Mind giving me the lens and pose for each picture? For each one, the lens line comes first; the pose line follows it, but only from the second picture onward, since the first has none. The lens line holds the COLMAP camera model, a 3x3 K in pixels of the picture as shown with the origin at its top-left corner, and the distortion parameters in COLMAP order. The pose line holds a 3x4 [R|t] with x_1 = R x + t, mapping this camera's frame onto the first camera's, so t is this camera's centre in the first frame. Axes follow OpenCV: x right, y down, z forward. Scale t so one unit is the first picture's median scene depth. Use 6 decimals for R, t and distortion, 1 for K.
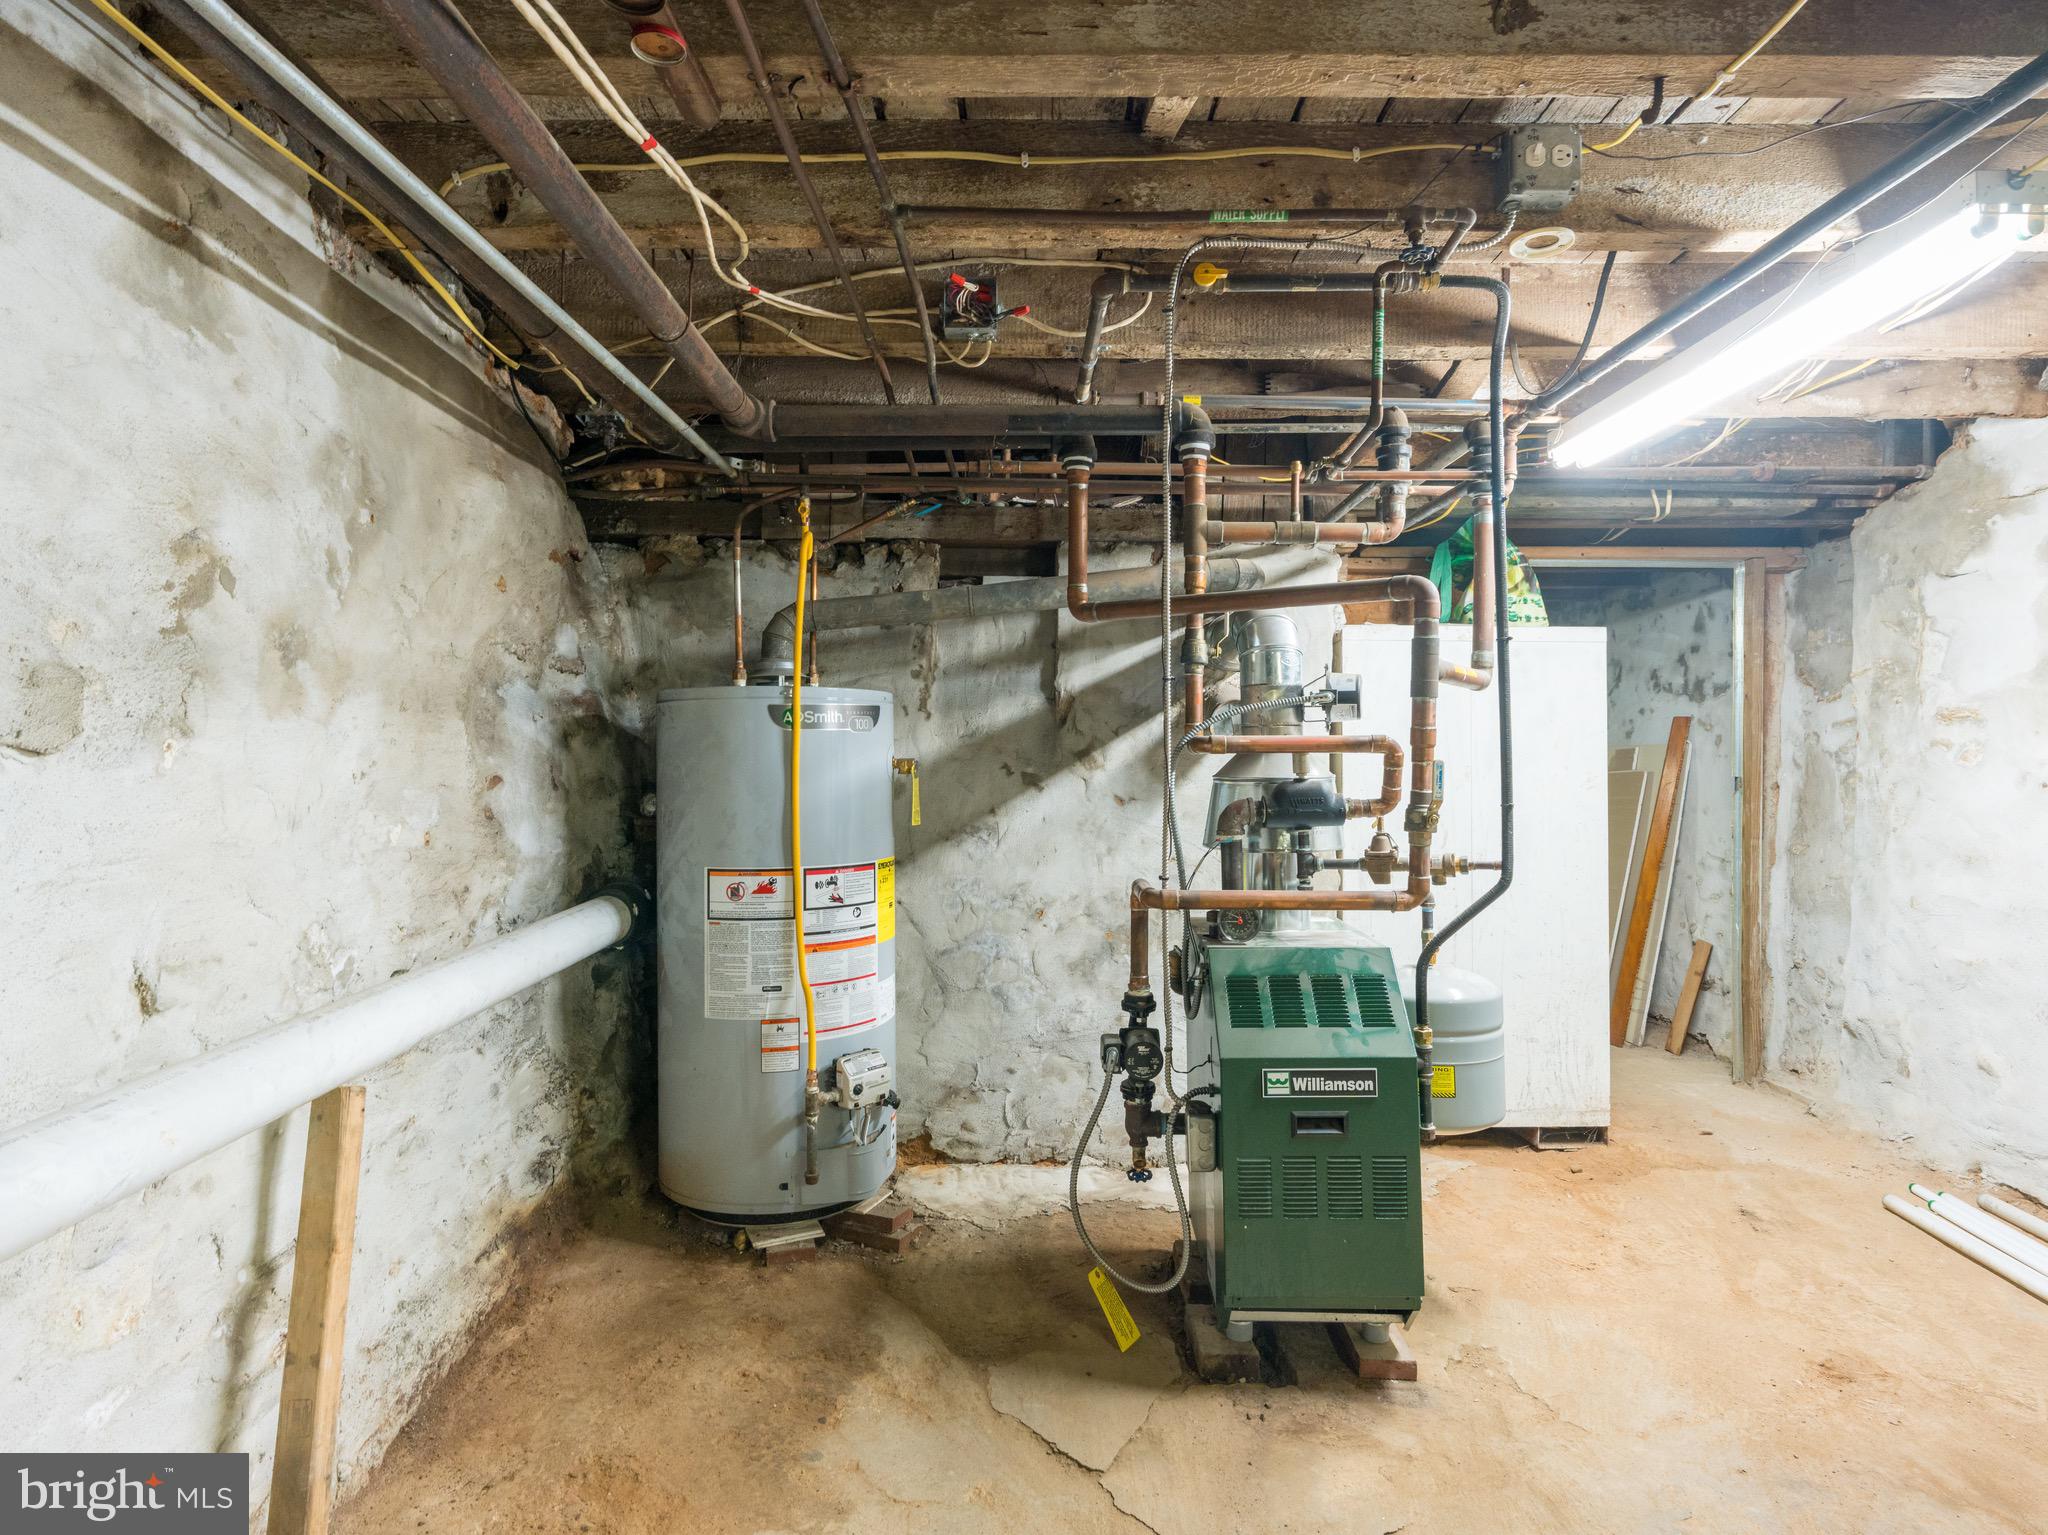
lens RADIAL K [[1082.9, 0, 1032.2], [0, 1082.9, 762.8], [0, 0, 1]] dist [-0.003967, 0.010822]
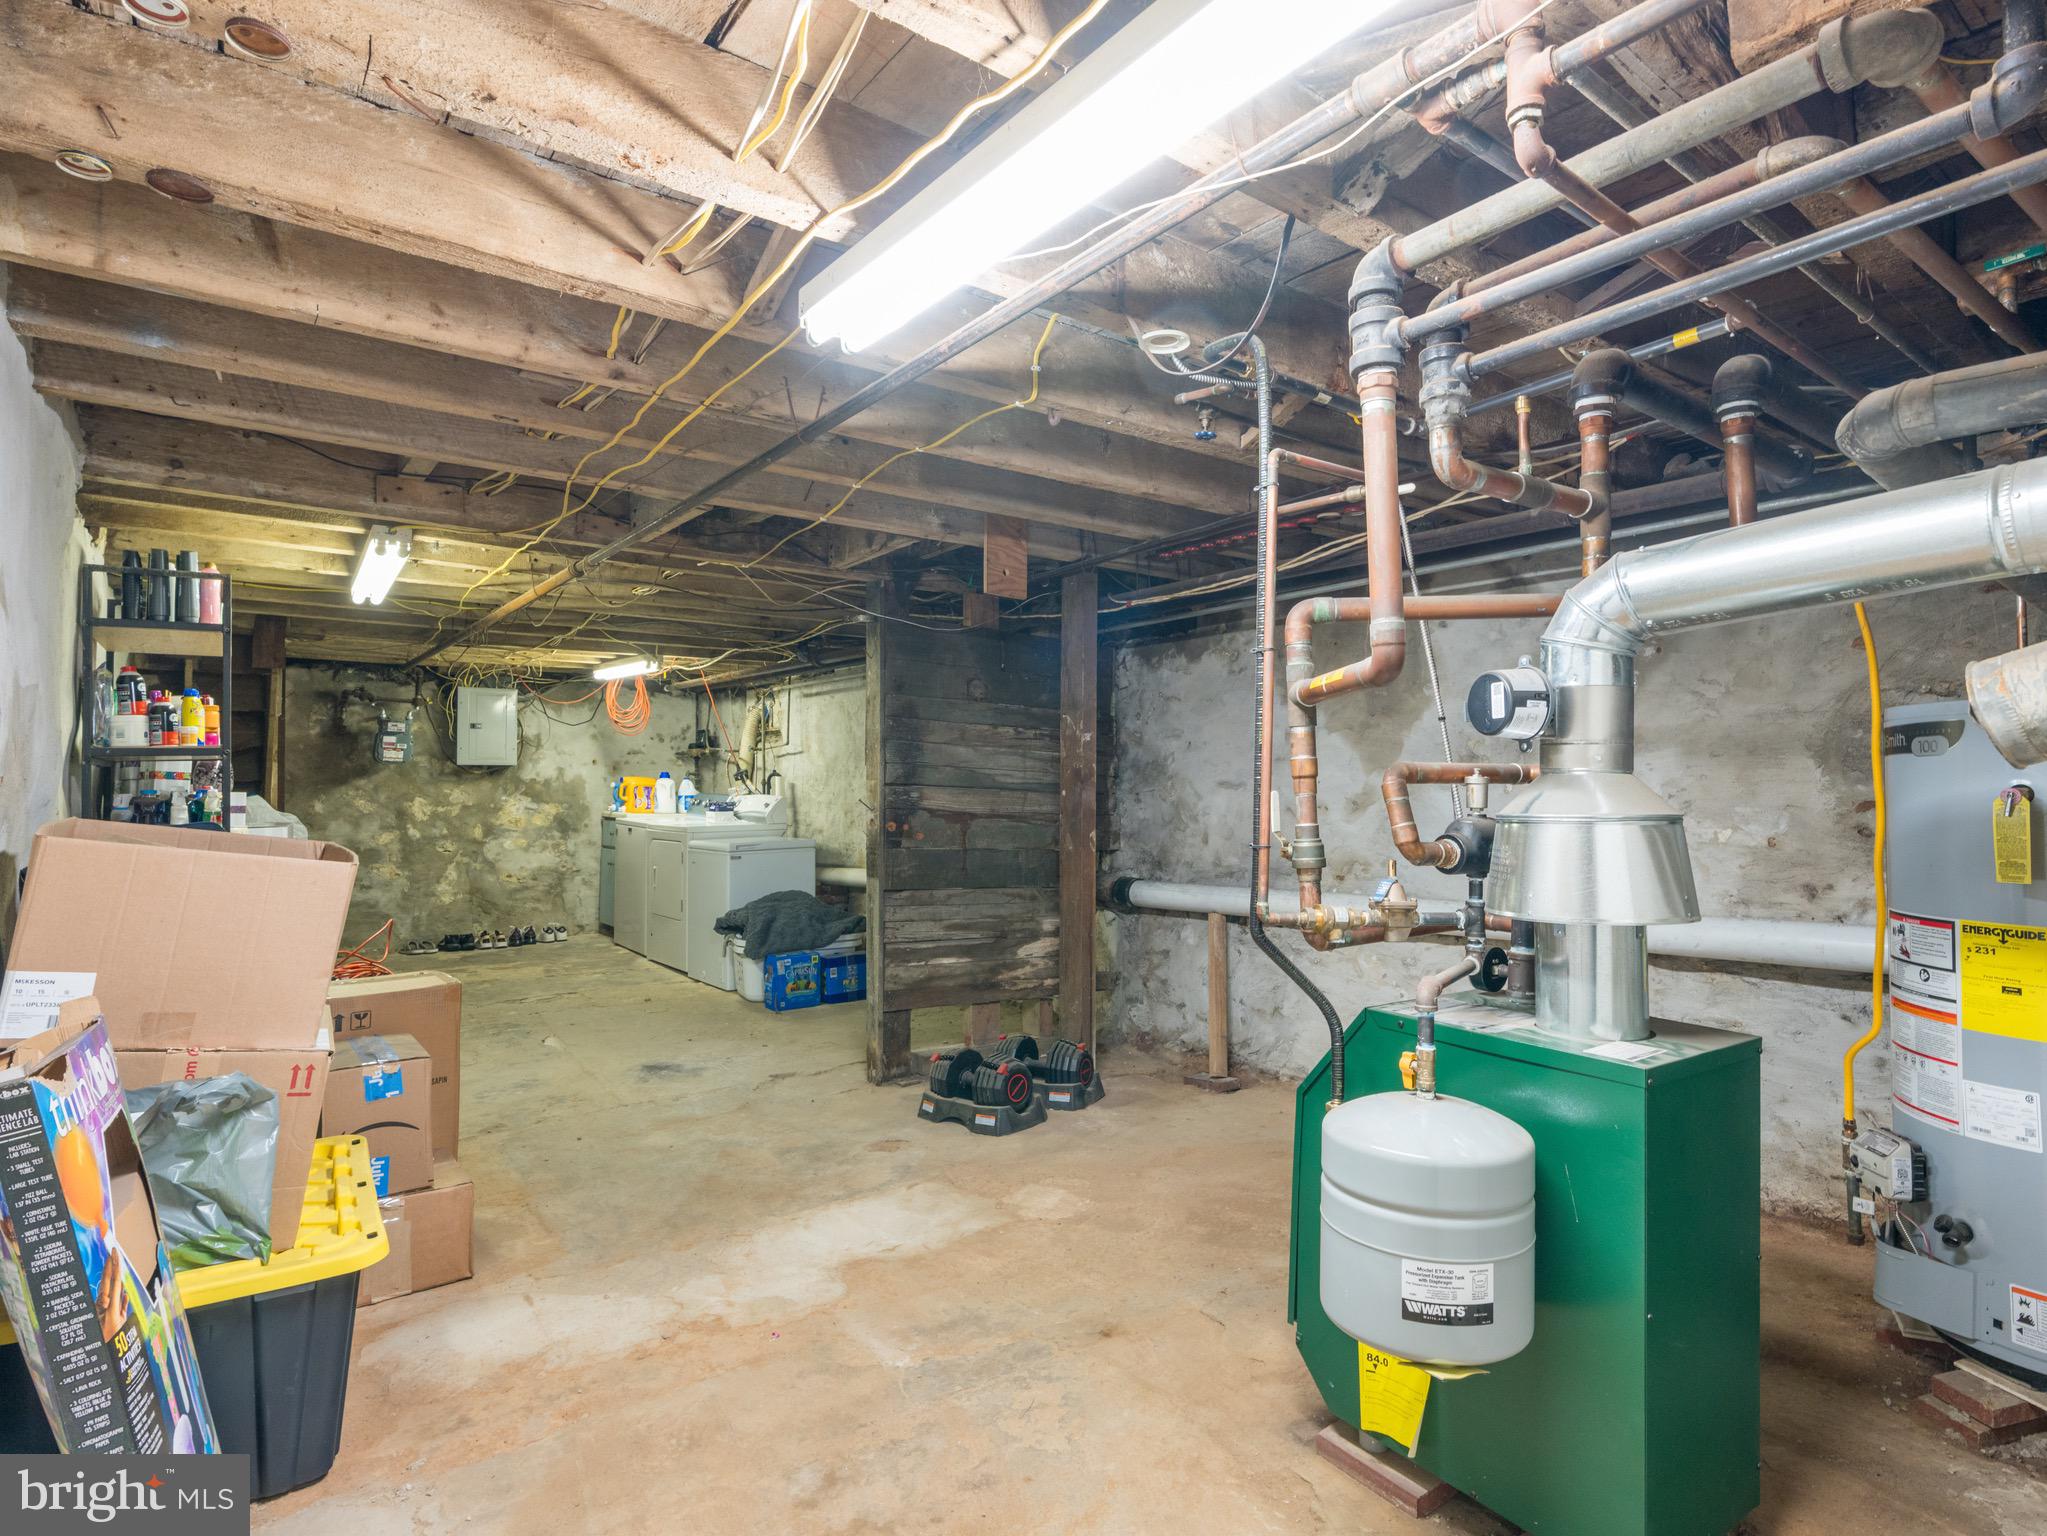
lens RADIAL K [[1082.4, 0, 1049.9], [0, 1082.4, 745.6], [0, 0, 1]] dist [-0.003967, 0.010822]
pose [[-0.792989, -0.023177, -0.608795, 1.093282], [-0.004095, 0.999456, -0.032715, -0.007908], [0.609222, -0.023450, -0.792653, 1.576786]]
